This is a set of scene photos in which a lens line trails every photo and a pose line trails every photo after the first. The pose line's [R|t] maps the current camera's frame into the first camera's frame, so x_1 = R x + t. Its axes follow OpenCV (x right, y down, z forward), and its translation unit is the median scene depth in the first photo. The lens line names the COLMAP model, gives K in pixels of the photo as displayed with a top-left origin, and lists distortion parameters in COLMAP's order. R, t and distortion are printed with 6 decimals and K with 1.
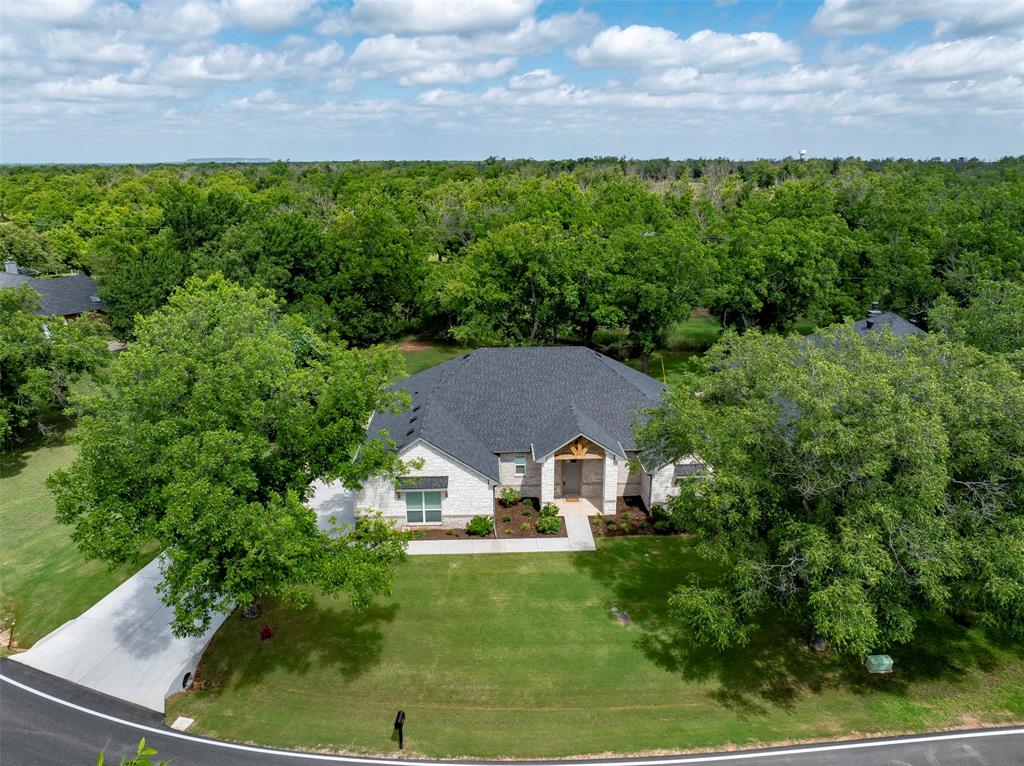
lens RADIAL K [[717.9, 0, 510.8], [0, 717.9, 382.8], [0, 0, 1]] dist [-0.058081, 0.028407]
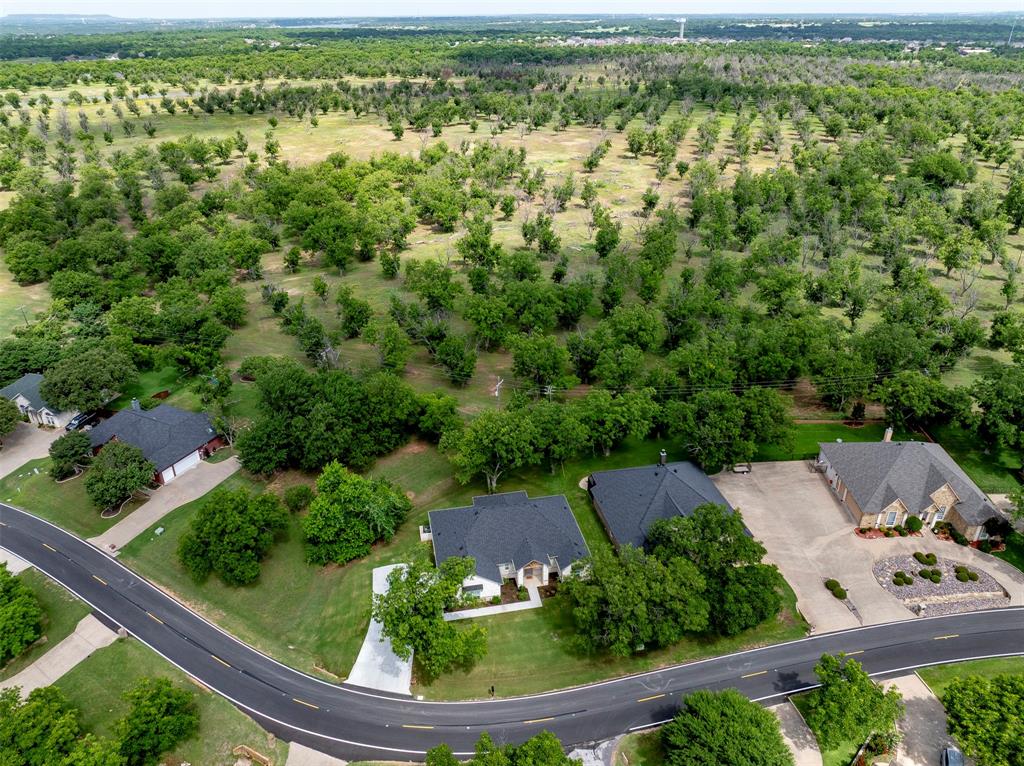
lens RADIAL K [[717.9, 0, 513.0], [0, 717.9, 380.1], [0, 0, 1]] dist [-0.058081, 0.028407]
pose [[0.987211, -0.070264, 0.143102, -0.328760], [0.043447, 0.982235, 0.182557, -1.152328], [-0.153387, -0.174005, 0.972725, -1.486009]]
